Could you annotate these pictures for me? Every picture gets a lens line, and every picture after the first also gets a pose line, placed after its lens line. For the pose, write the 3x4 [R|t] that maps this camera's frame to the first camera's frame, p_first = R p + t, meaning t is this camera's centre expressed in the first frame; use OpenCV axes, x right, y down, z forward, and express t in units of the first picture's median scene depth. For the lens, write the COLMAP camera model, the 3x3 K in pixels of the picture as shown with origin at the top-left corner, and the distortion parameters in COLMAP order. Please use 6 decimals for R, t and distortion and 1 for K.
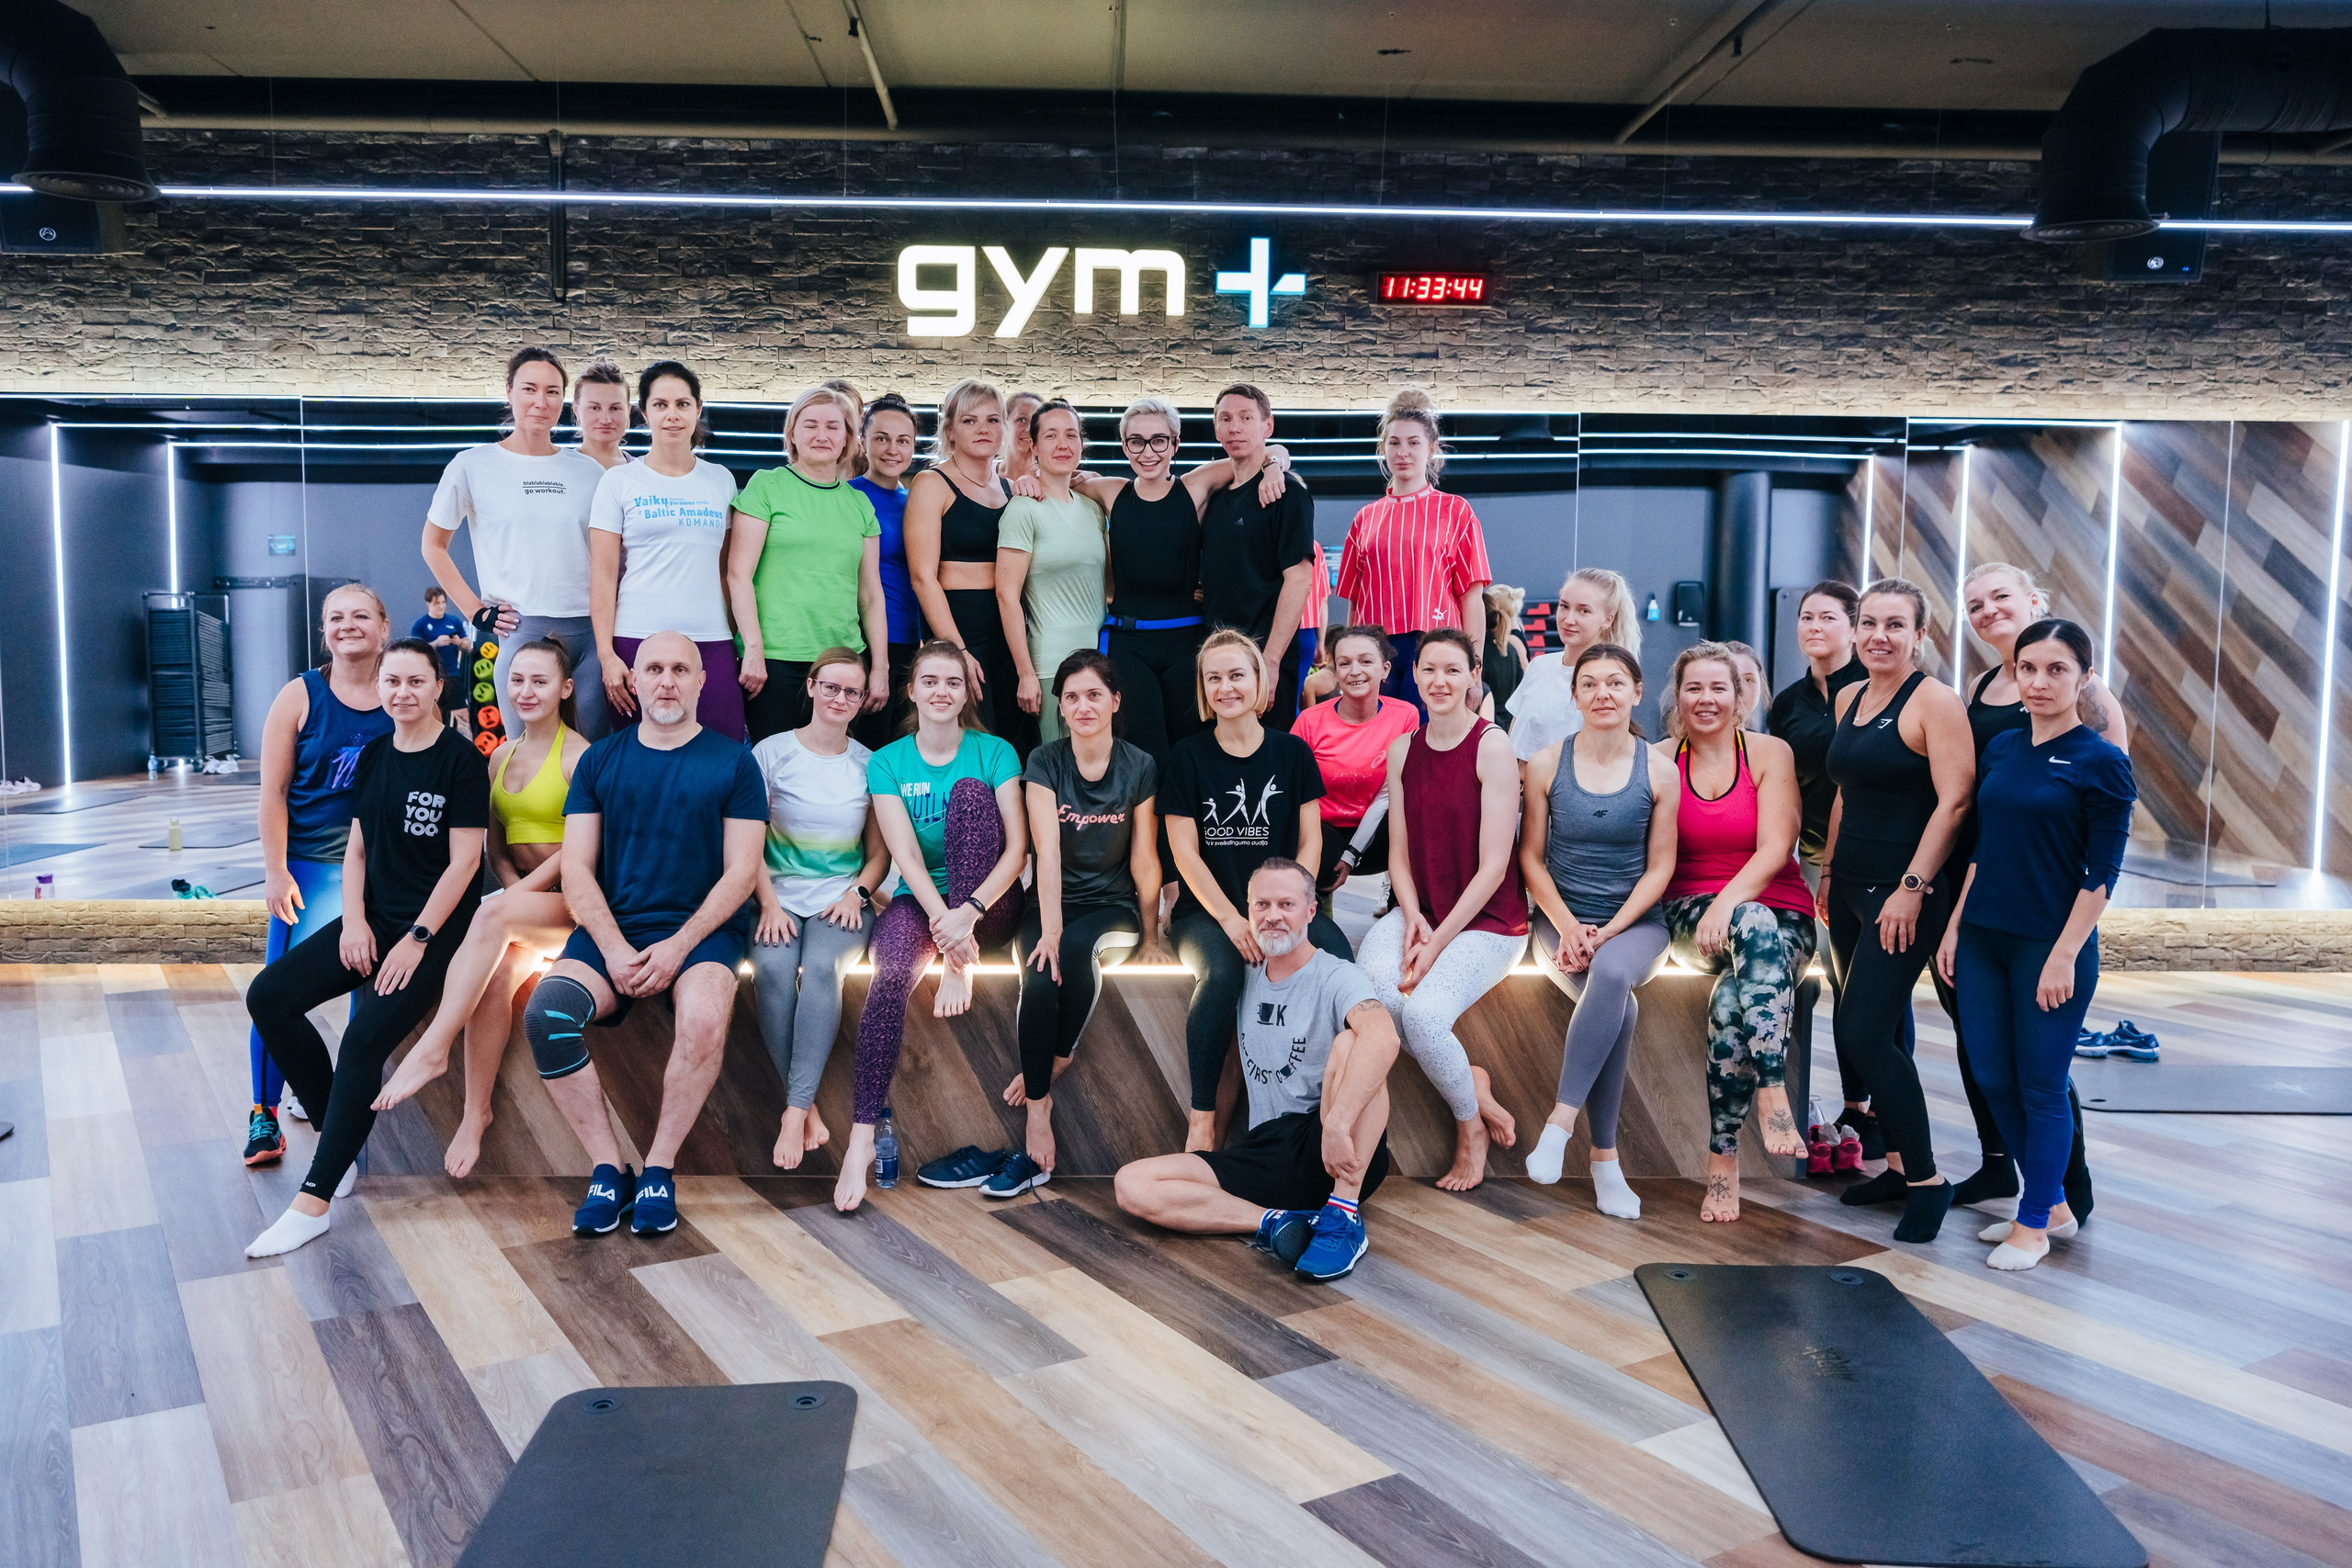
lens RADIAL K [[1893.4, 0, 1176.0], [0, 1893.4, 784.0], [0, 0, 1]] dist [0.010650, -0.006088]
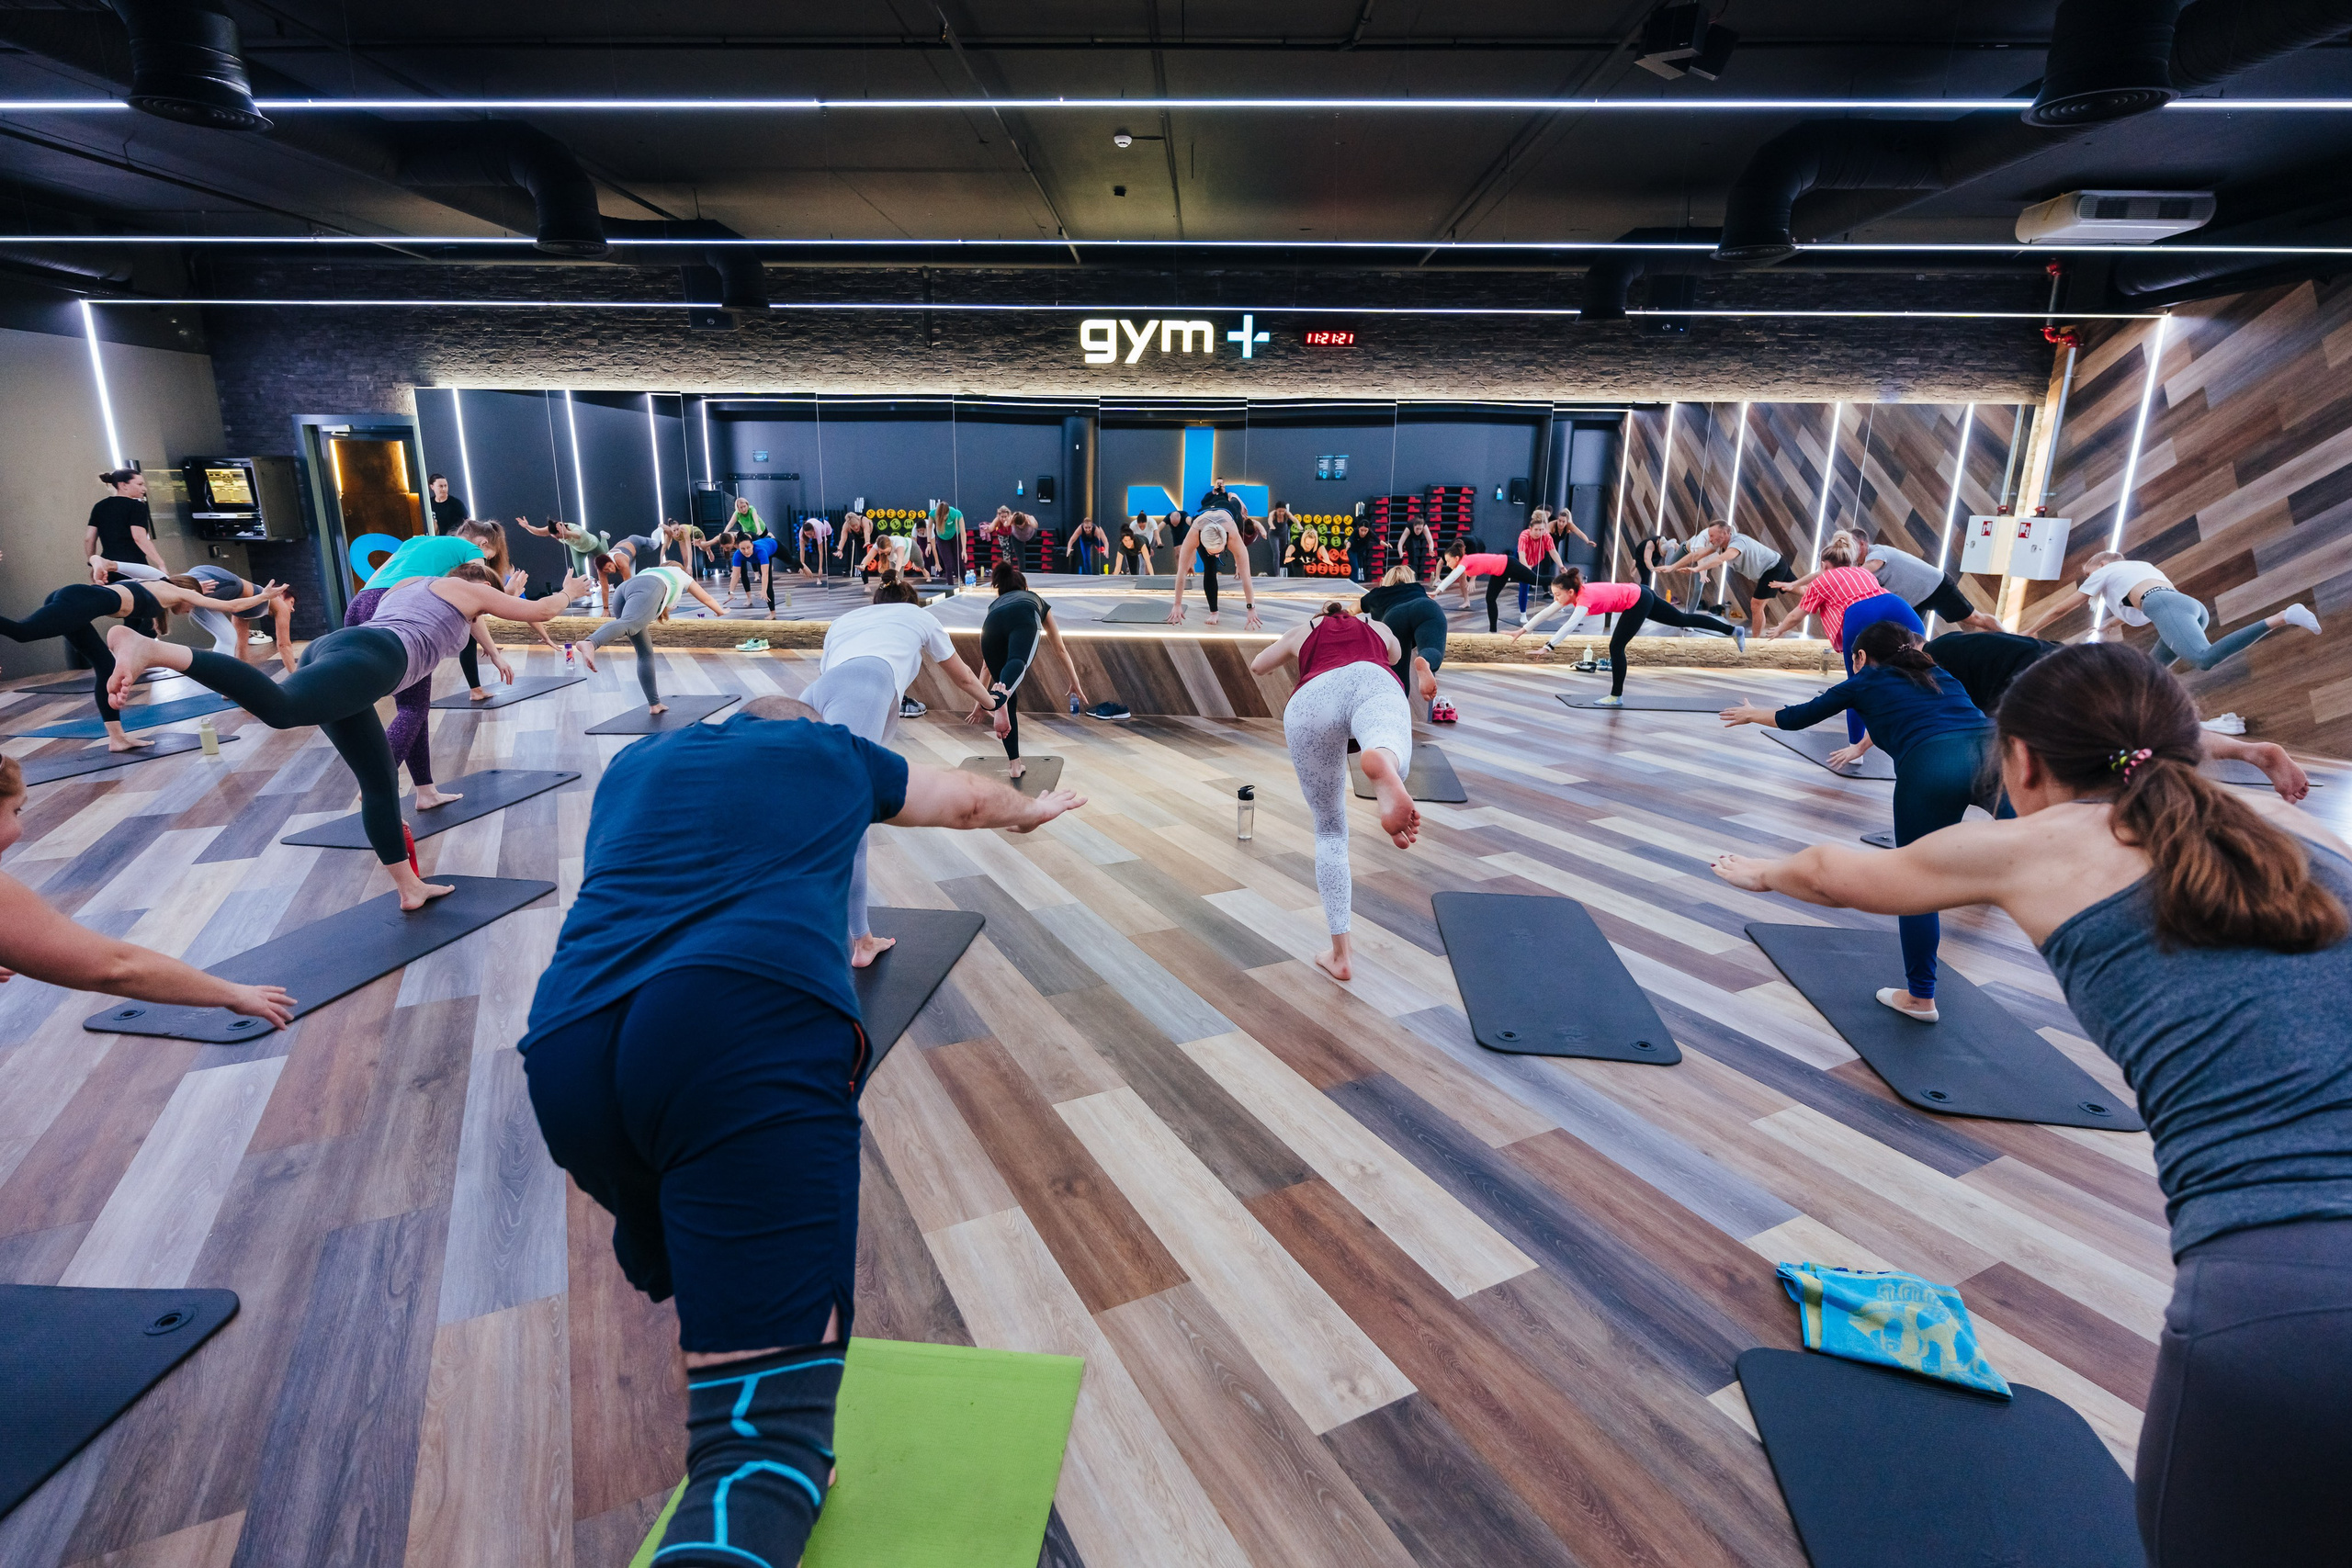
lens RADIAL K [[1137.1, 0, 1176.0], [0, 1137.1, 784.0], [0, 0, 1]] dist [0.002123, 0.000382]
pose [[0.997521, 0.021122, -0.067120, 0.059889], [-0.010217, 0.987254, 0.158826, 0.032520], [0.069619, -0.157747, 0.985022, -0.354743]]
